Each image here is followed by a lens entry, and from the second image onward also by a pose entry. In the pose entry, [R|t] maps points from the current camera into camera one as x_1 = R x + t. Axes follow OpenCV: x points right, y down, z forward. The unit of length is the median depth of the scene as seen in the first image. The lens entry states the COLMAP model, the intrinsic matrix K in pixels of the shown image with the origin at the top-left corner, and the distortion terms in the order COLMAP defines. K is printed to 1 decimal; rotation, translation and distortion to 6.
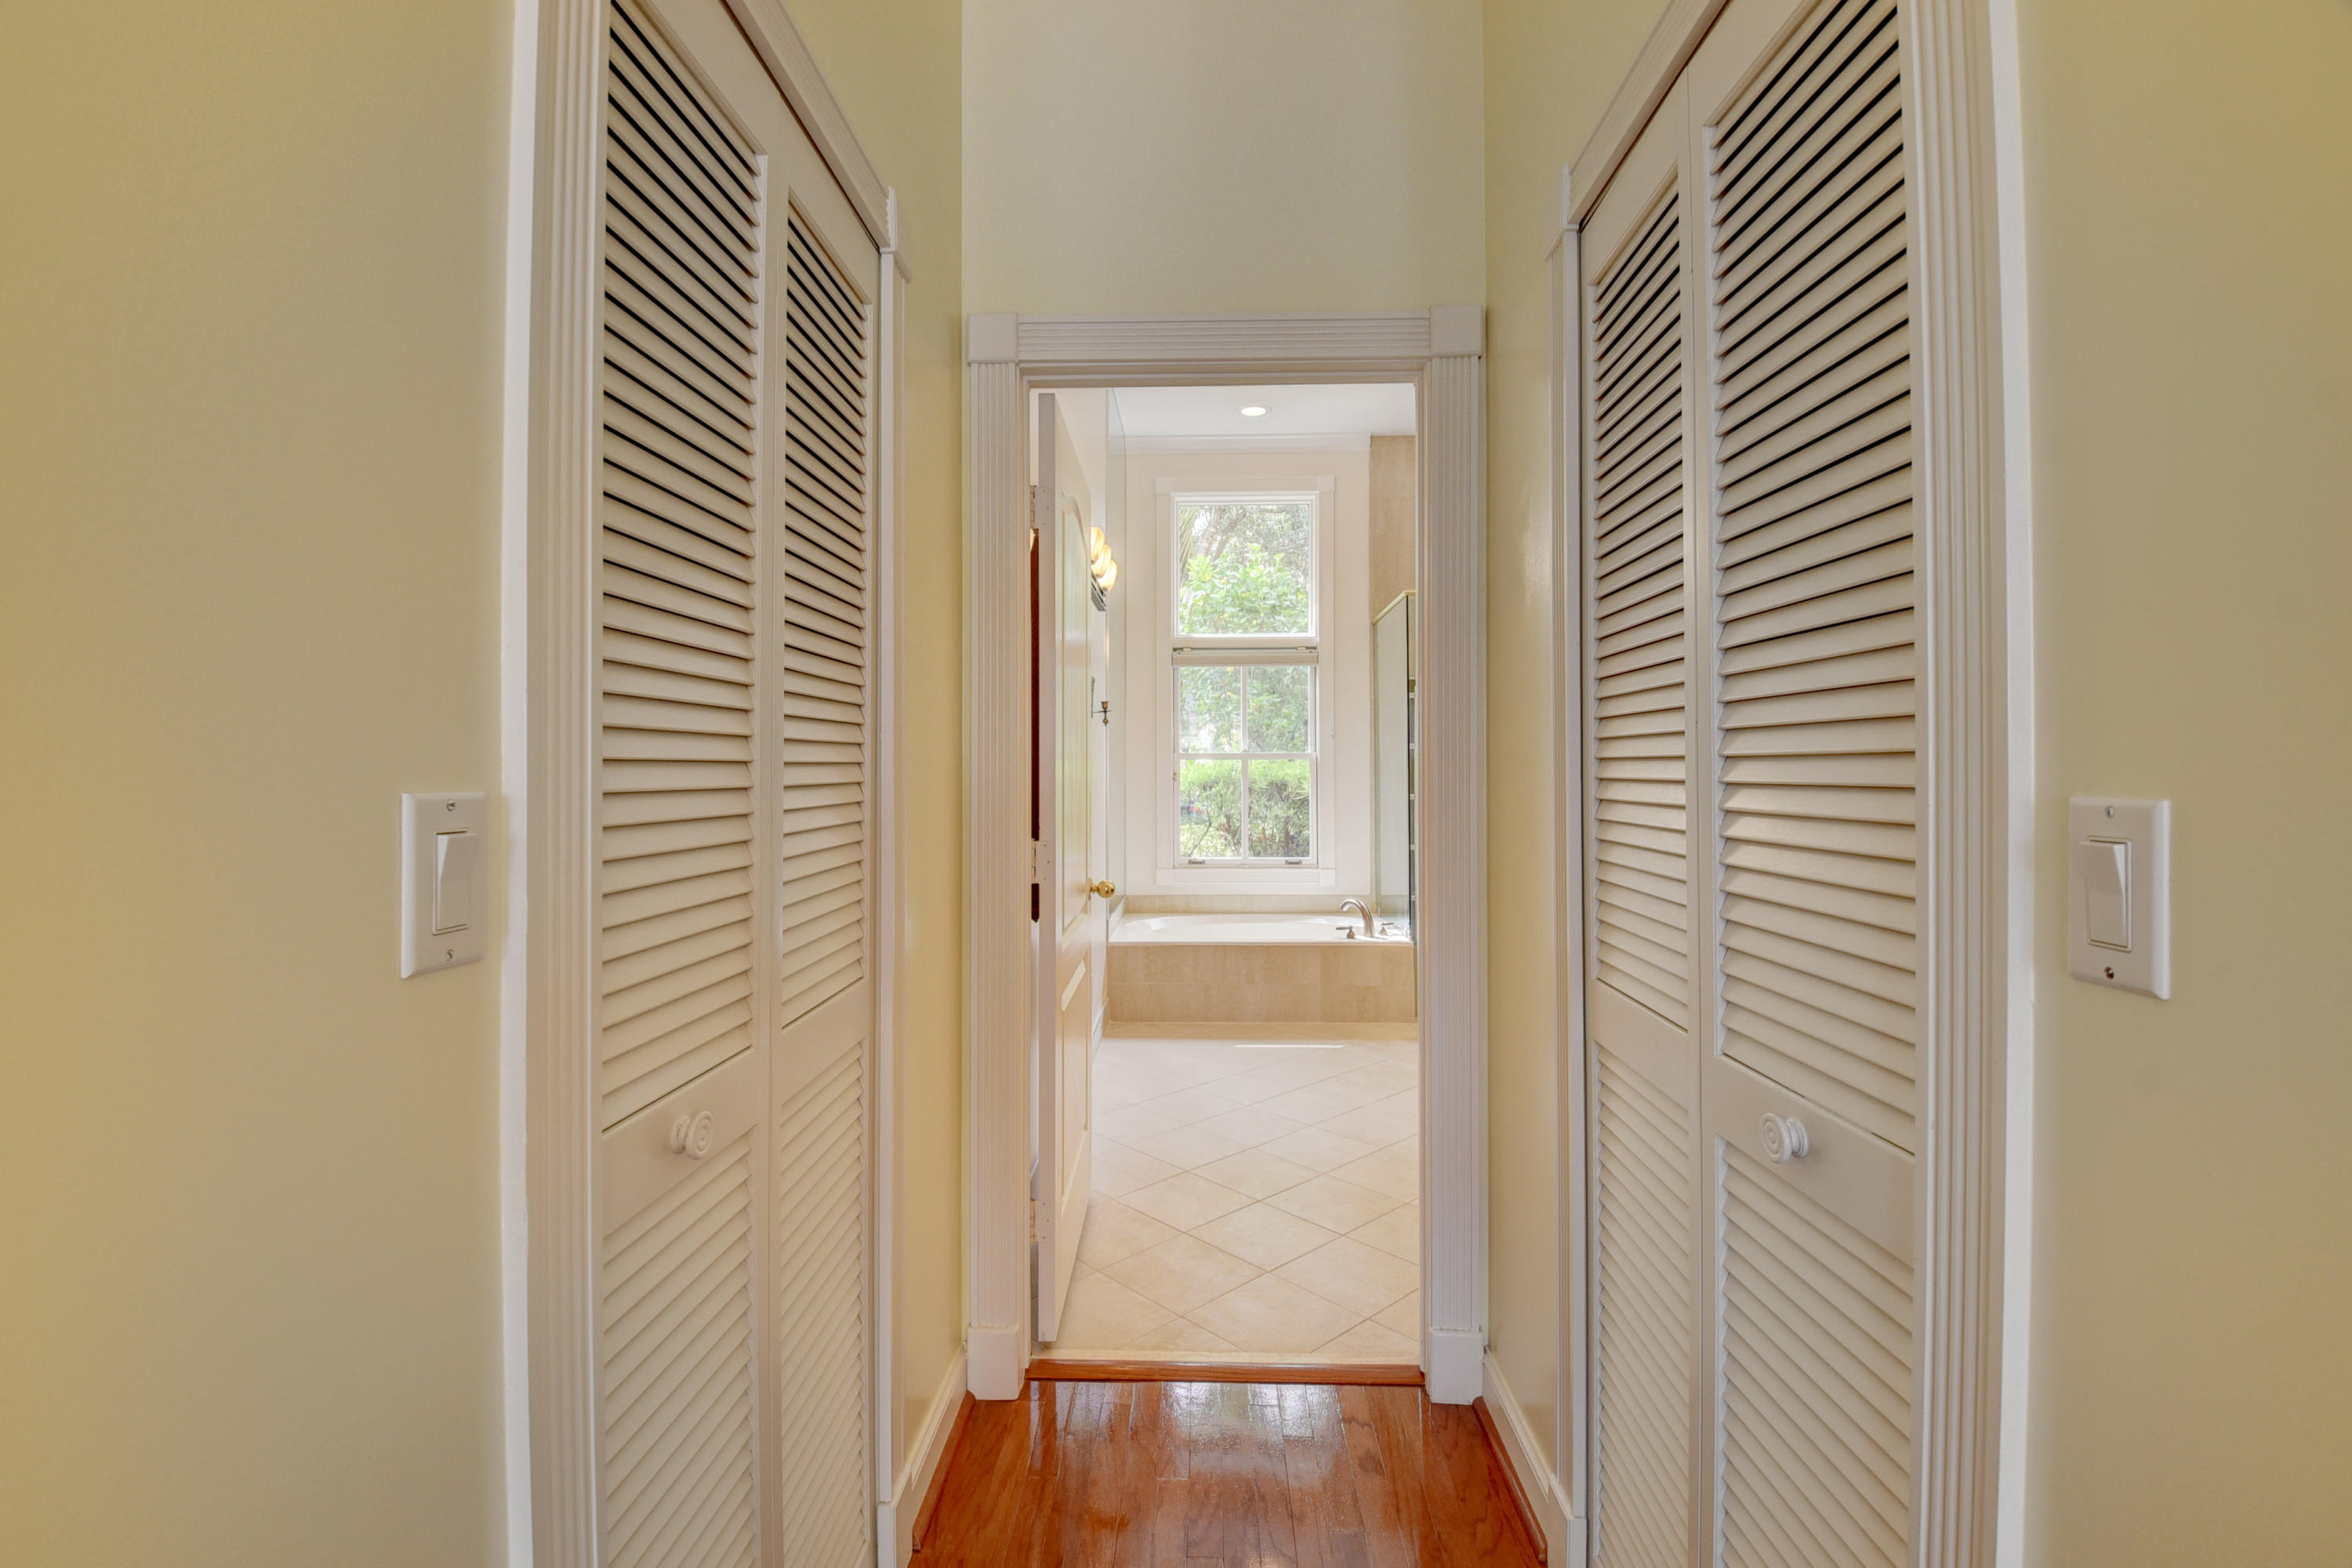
lens RADIAL K [[1042.7, 0, 1159.3], [0, 1042.7, 765.8], [0, 0, 1]] dist [-0.000349, -0.000359]
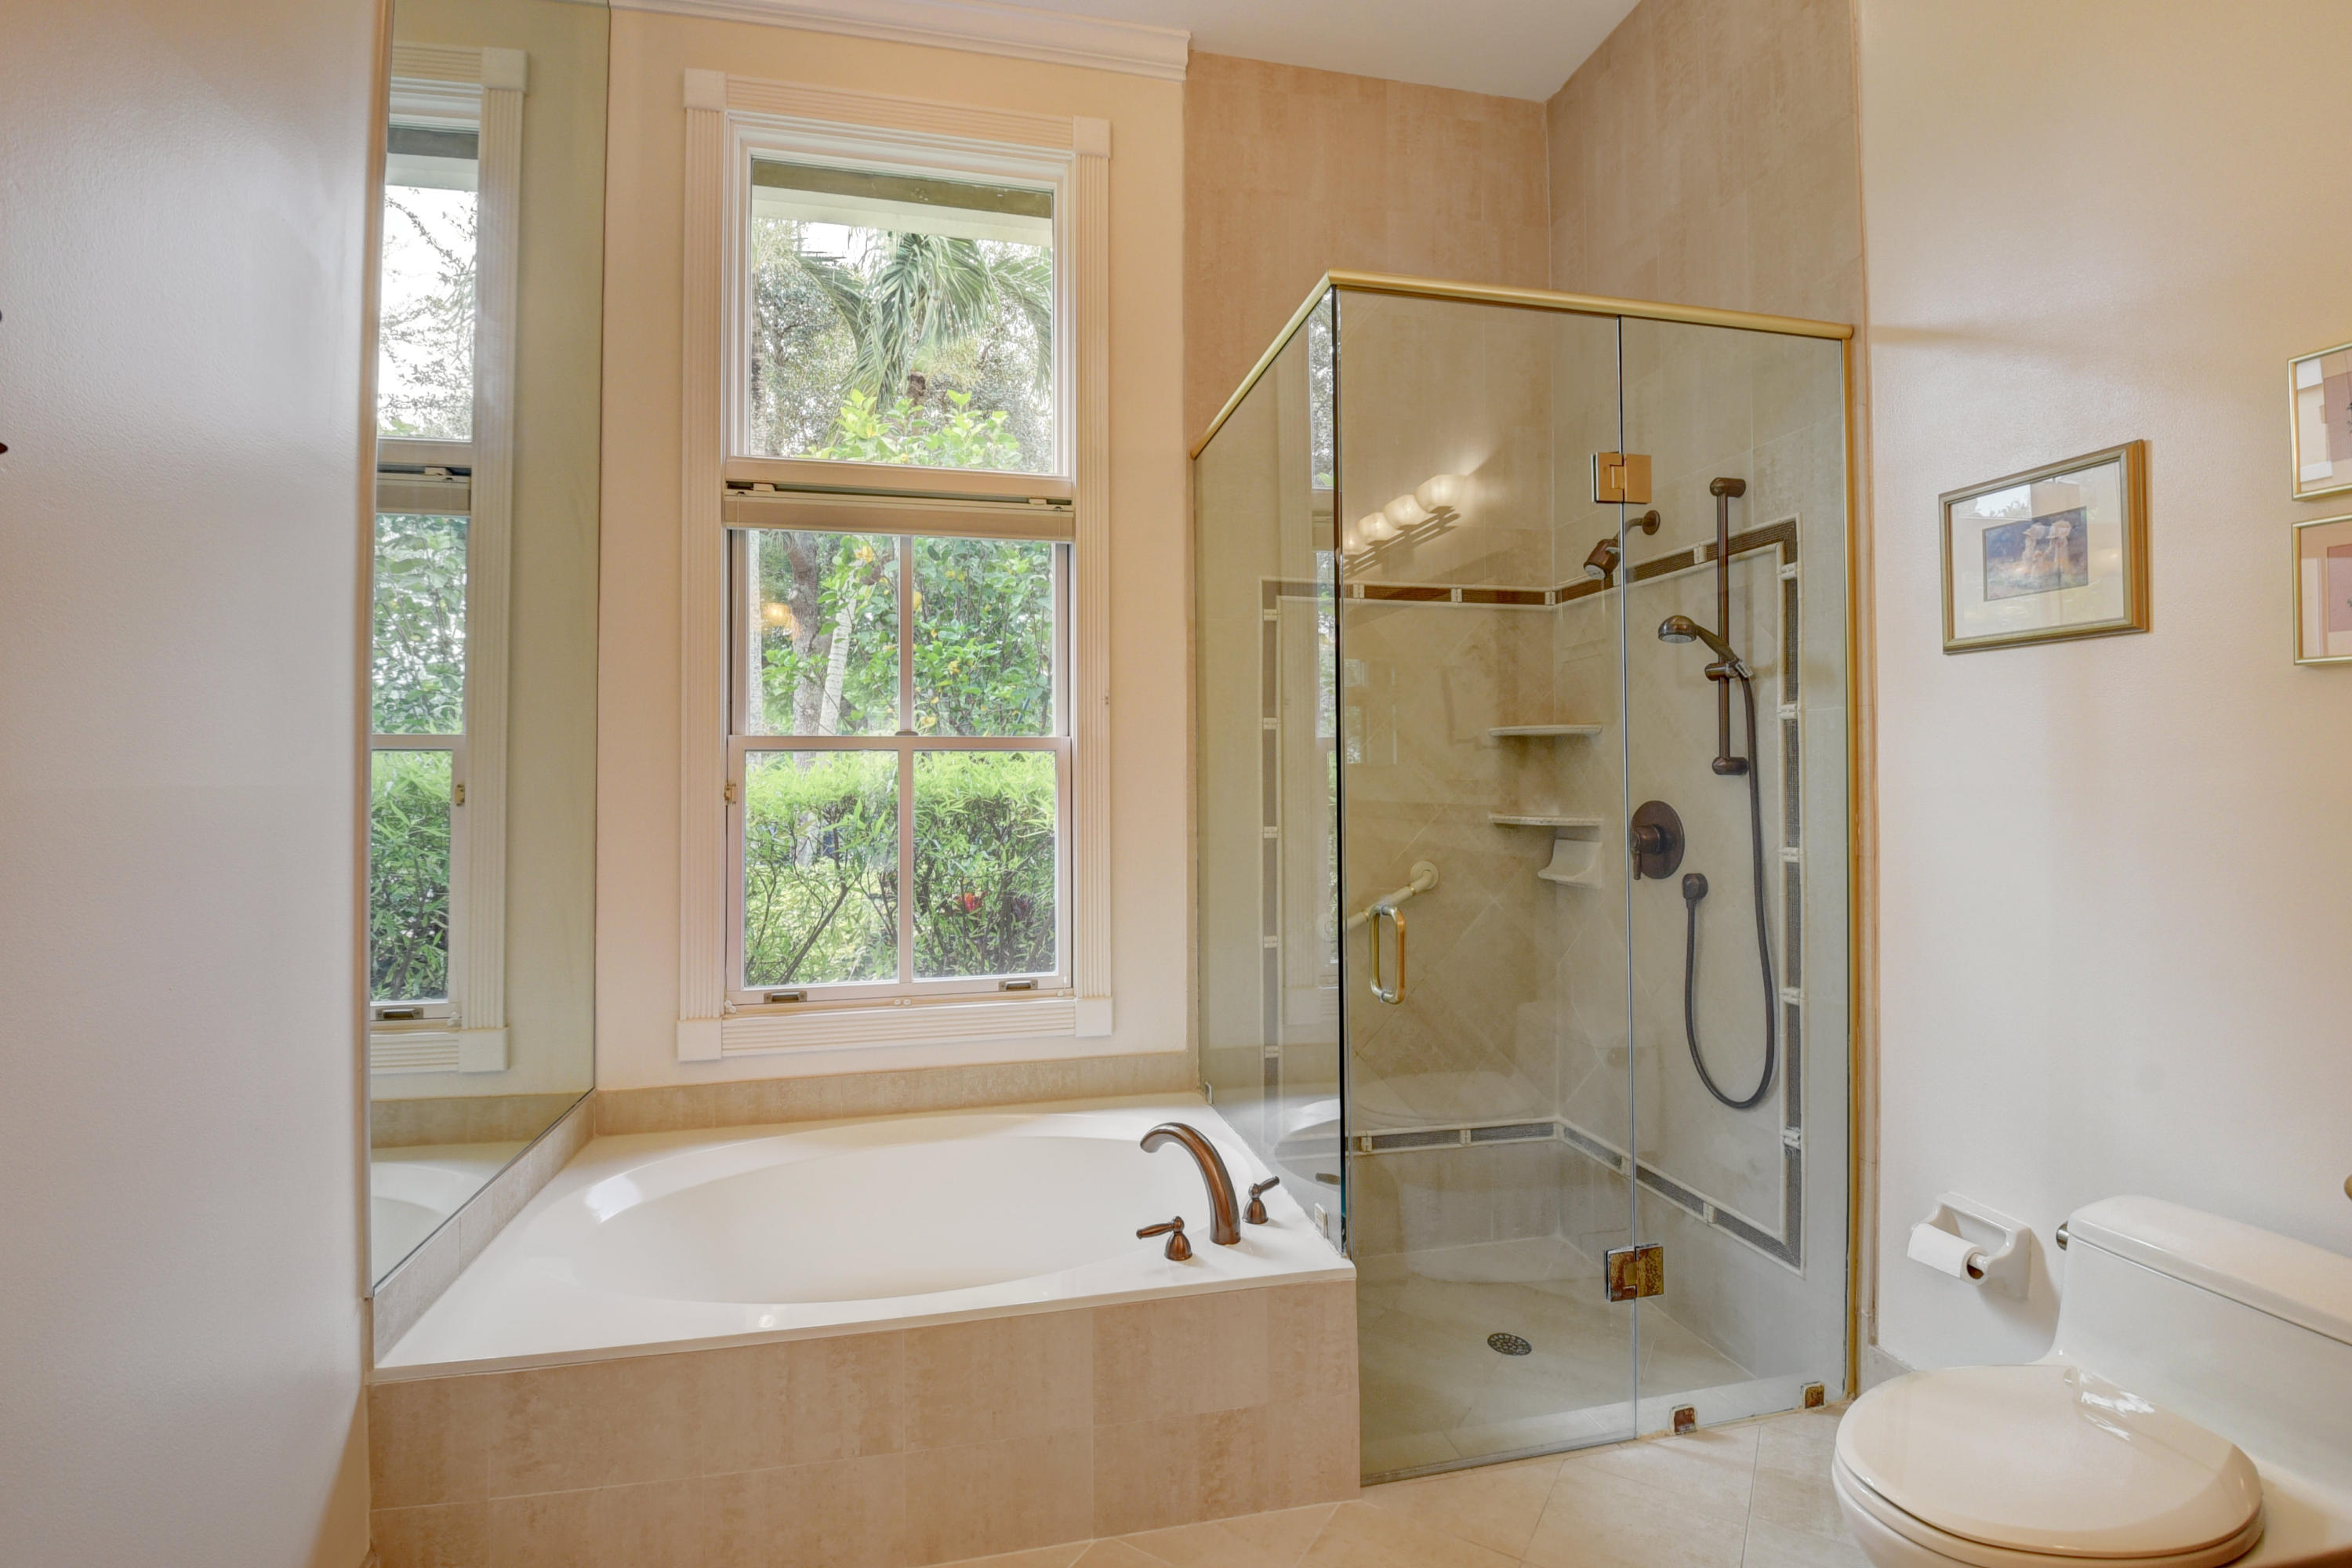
lens RADIAL K [[1042.7, 0, 1159.3], [0, 1042.7, 765.8], [0, 0, 1]] dist [-0.000349, -0.000359]
pose [[0.968010, 0.000271, 0.250911, 0.075510], [0.000848, 0.999990, -0.004352, 0.001614], [-0.250910, 0.004425, 0.968000, 0.556369]]
